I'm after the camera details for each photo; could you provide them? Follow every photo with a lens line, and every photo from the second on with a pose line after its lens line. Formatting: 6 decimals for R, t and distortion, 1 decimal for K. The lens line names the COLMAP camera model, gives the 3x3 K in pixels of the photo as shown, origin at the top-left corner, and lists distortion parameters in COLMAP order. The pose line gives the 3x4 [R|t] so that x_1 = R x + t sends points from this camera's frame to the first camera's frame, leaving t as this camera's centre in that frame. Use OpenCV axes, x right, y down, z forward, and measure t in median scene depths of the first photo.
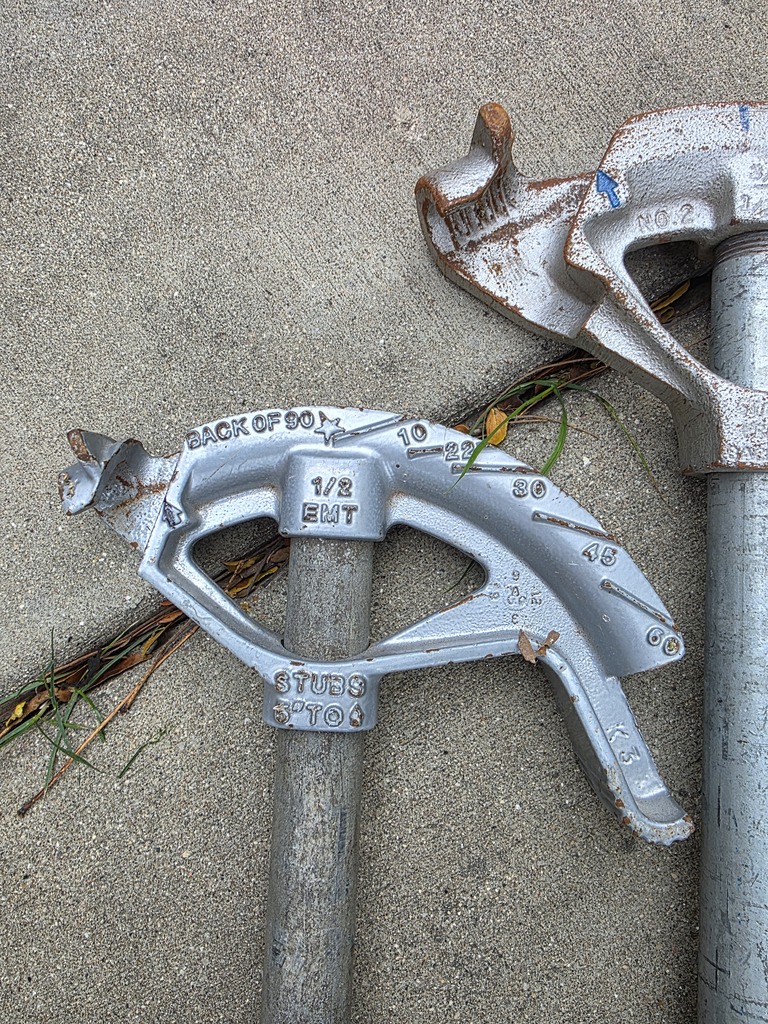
lens RADIAL K [[670.4, 0, 392.9], [0, 670.4, 512.5], [0, 0, 1]] dist [0.007173, -0.009420]
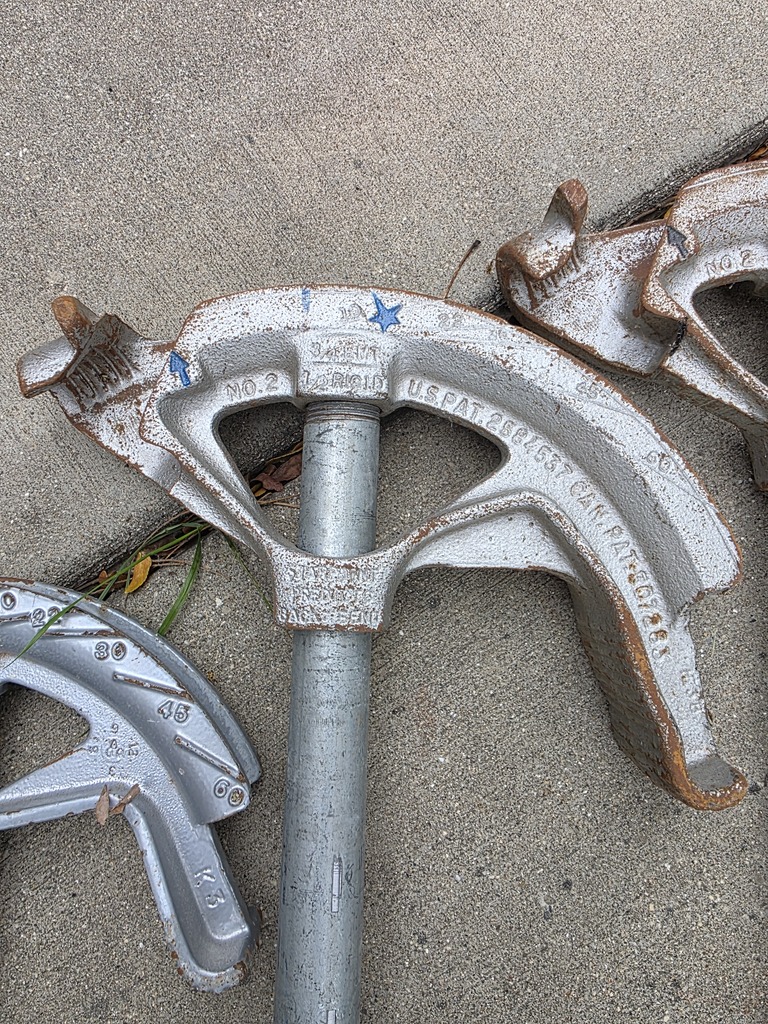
lens RADIAL K [[670.4, 0, 390.7], [0, 670.4, 514.9], [0, 0, 1]] dist [0.007173, -0.009420]
pose [[0.998332, -0.040408, 0.041246, 0.559629], [0.041874, 0.998499, -0.035311, -0.177670], [-0.039757, 0.036979, 0.998525, -0.084247]]
